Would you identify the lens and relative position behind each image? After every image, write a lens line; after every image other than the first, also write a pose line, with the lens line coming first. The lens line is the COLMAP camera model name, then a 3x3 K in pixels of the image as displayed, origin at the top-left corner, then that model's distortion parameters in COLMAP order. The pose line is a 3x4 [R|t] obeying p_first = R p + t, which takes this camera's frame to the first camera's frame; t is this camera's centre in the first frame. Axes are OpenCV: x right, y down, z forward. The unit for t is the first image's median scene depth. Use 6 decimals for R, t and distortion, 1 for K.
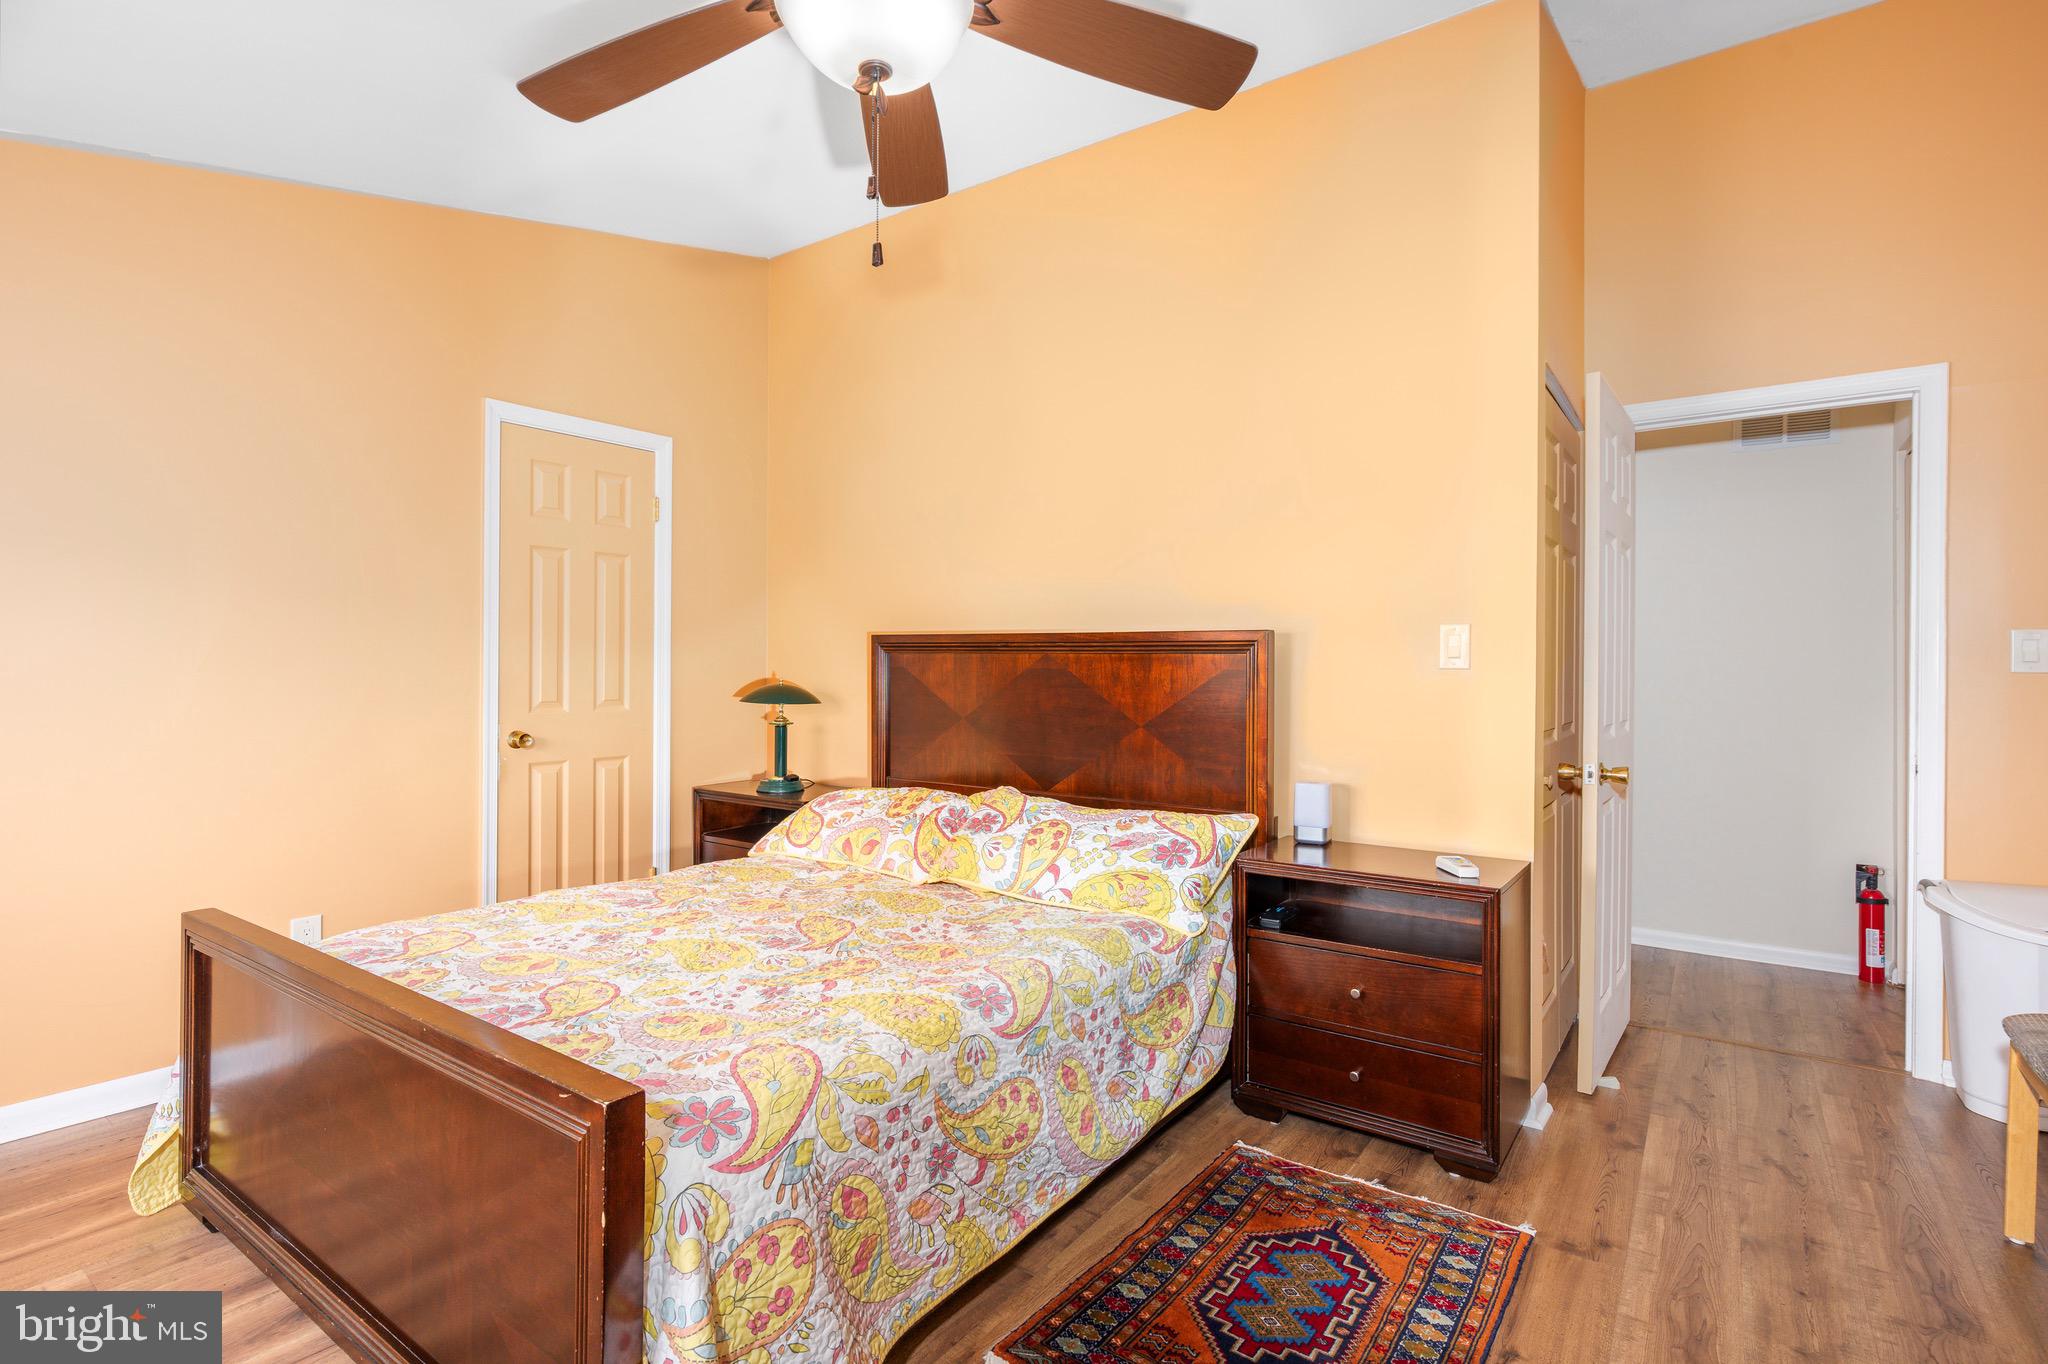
lens RADIAL K [[995.4, 0, 978.5], [0, 995.4, 665.6], [0, 0, 1]] dist [-0.001266, 0.003931]
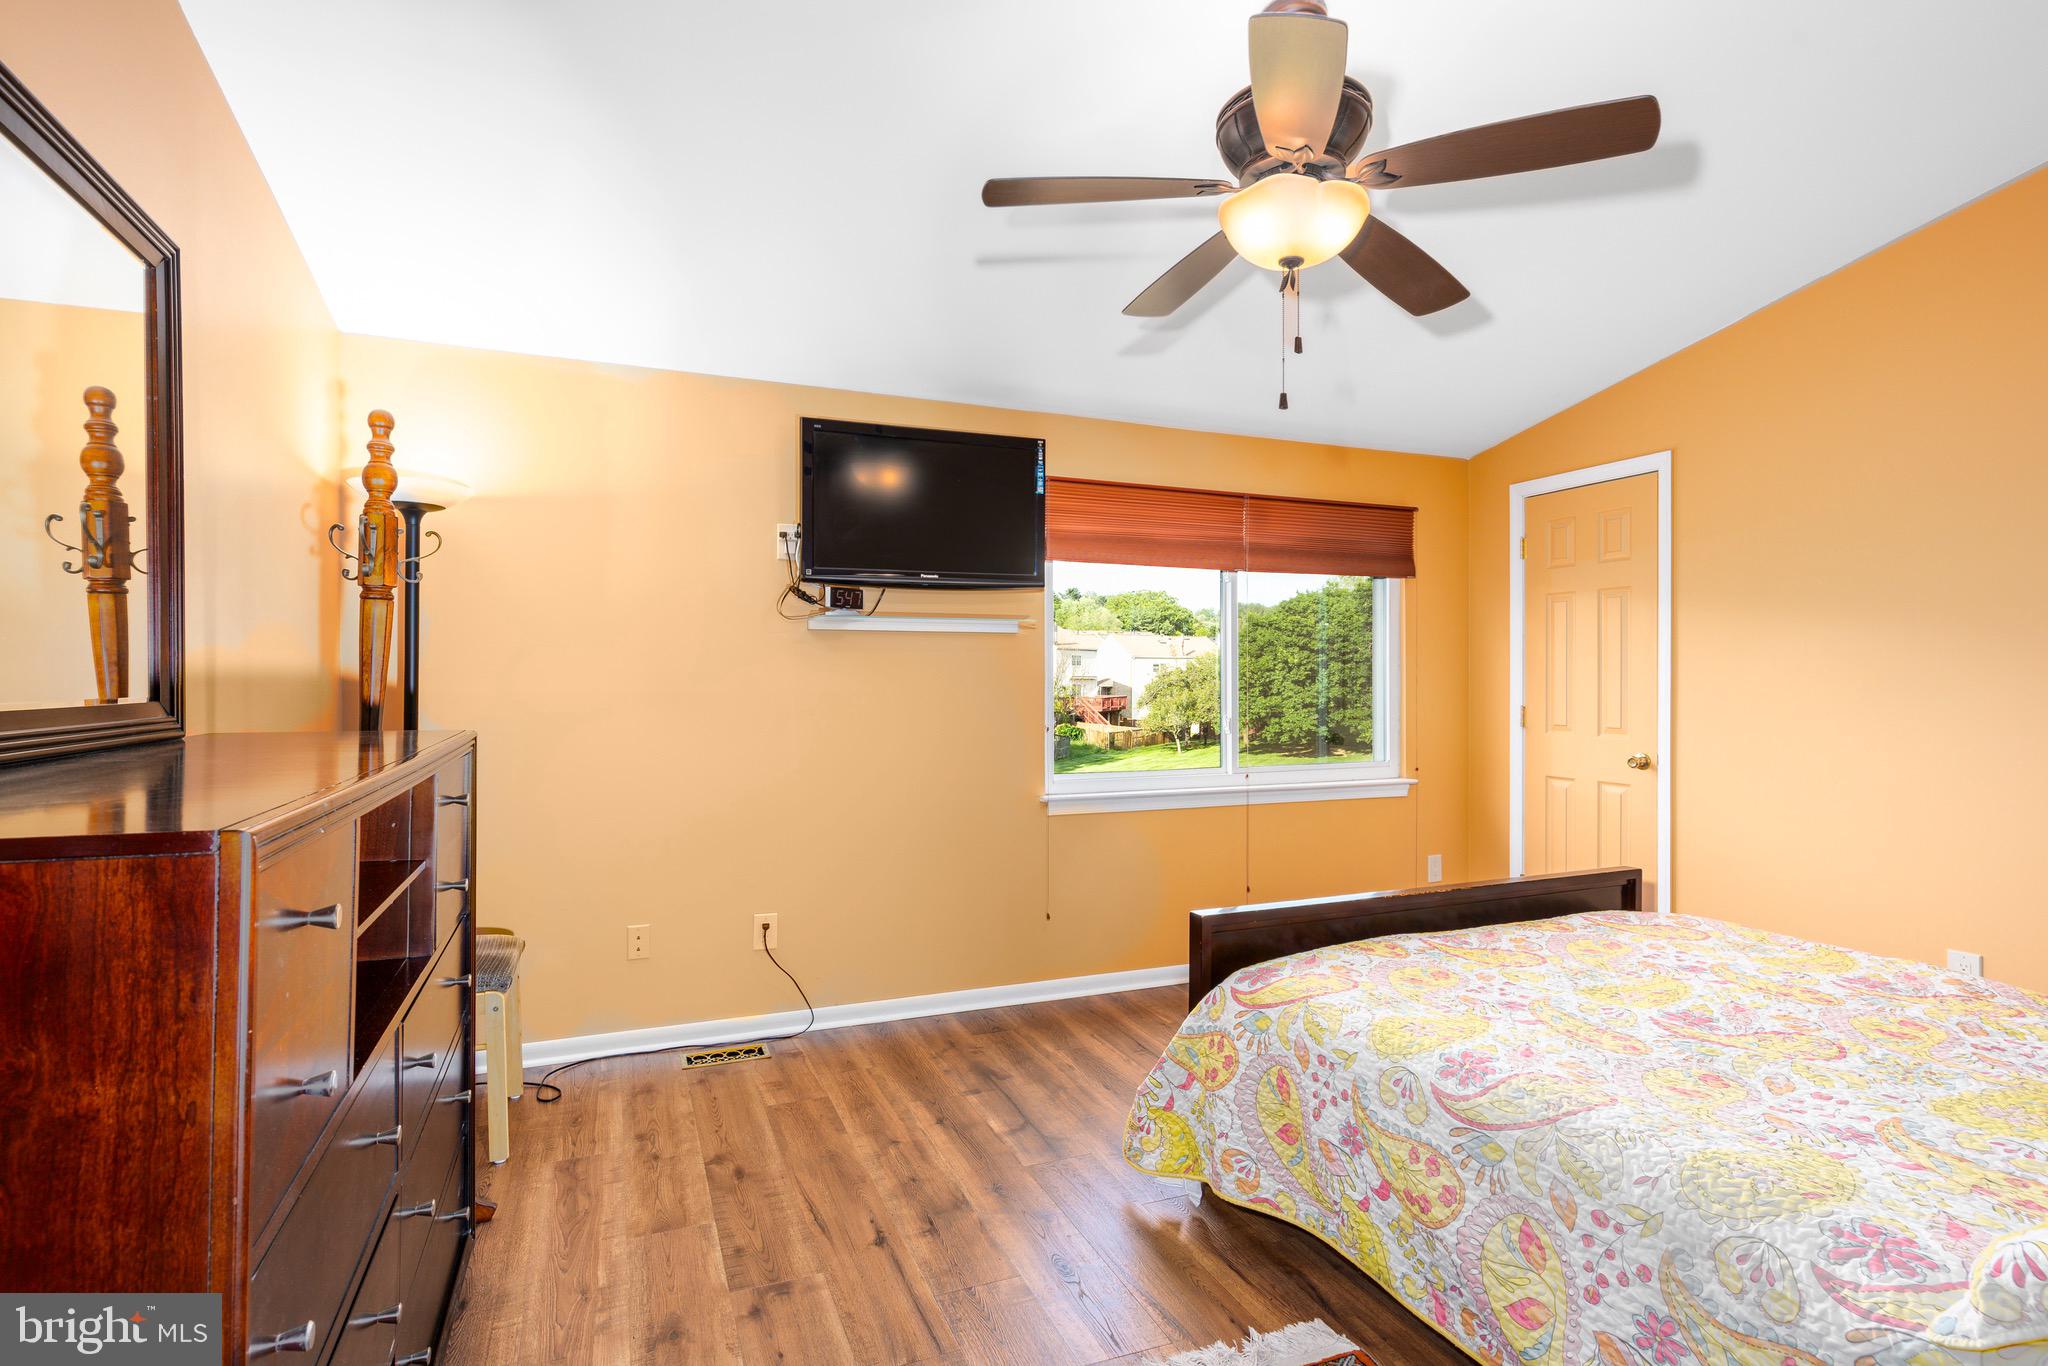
lens RADIAL K [[995.4, 0, 1013.0], [0, 995.4, 673.9], [0, 0, 1]] dist [-0.001266, 0.003931]
pose [[-0.516195, -0.007411, -0.856439, 1.042663], [0.003451, 0.999936, -0.010732, -0.018681], [0.856464, -0.008496, -0.516137, 1.156331]]
